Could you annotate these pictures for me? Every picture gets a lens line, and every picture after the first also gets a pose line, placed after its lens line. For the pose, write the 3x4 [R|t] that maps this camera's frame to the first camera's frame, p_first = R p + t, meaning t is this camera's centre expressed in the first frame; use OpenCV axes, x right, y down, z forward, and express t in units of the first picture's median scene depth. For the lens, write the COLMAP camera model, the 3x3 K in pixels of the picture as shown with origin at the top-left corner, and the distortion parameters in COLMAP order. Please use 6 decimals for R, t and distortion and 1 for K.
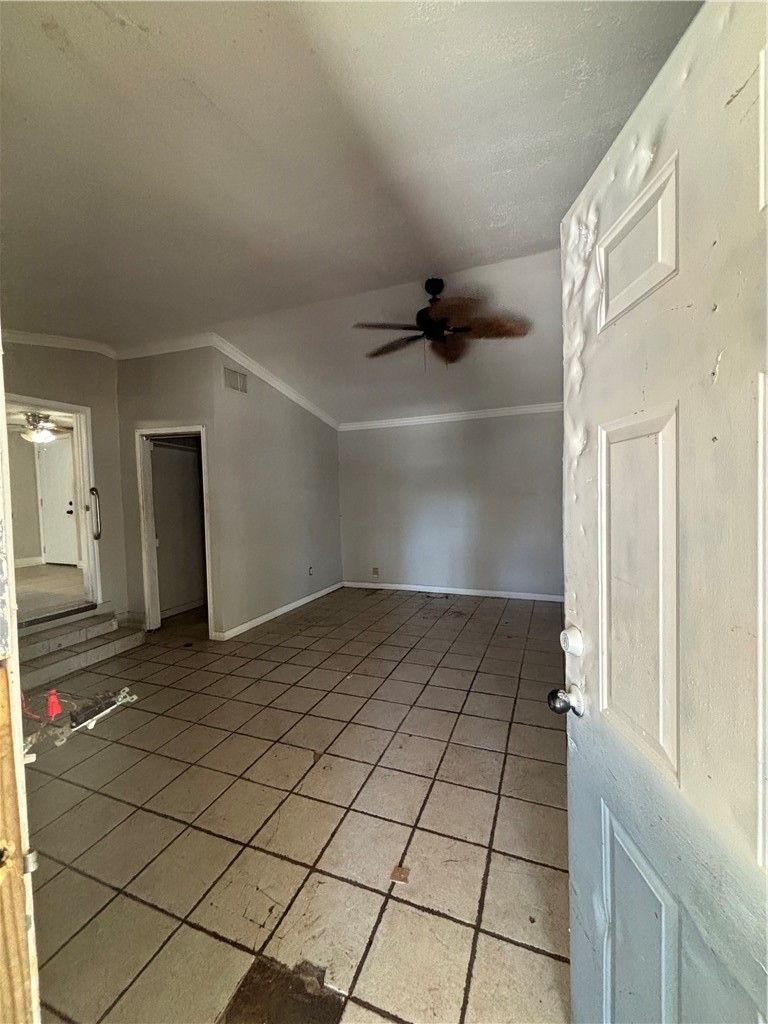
lens RADIAL K [[414.4, 0, 384.0], [0, 414.4, 512.0], [0, 0, 1]] dist [0.000896, -0.000154]
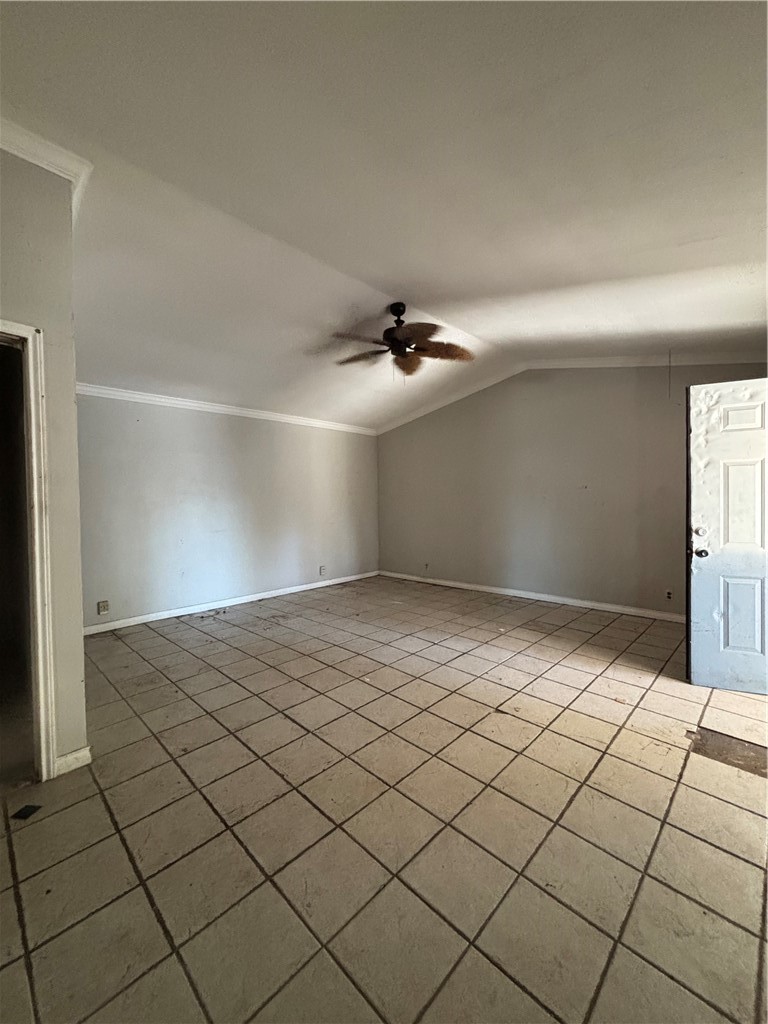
lens RADIAL K [[414.4, 0, 384.0], [0, 414.4, 512.0], [0, 0, 1]] dist [0.000896, -0.000154]
pose [[0.379582, -0.010988, 0.925093, -0.923571], [0.047467, 0.998844, -0.007612, 0.029154], [-0.923939, 0.046801, 0.379665, 0.587106]]
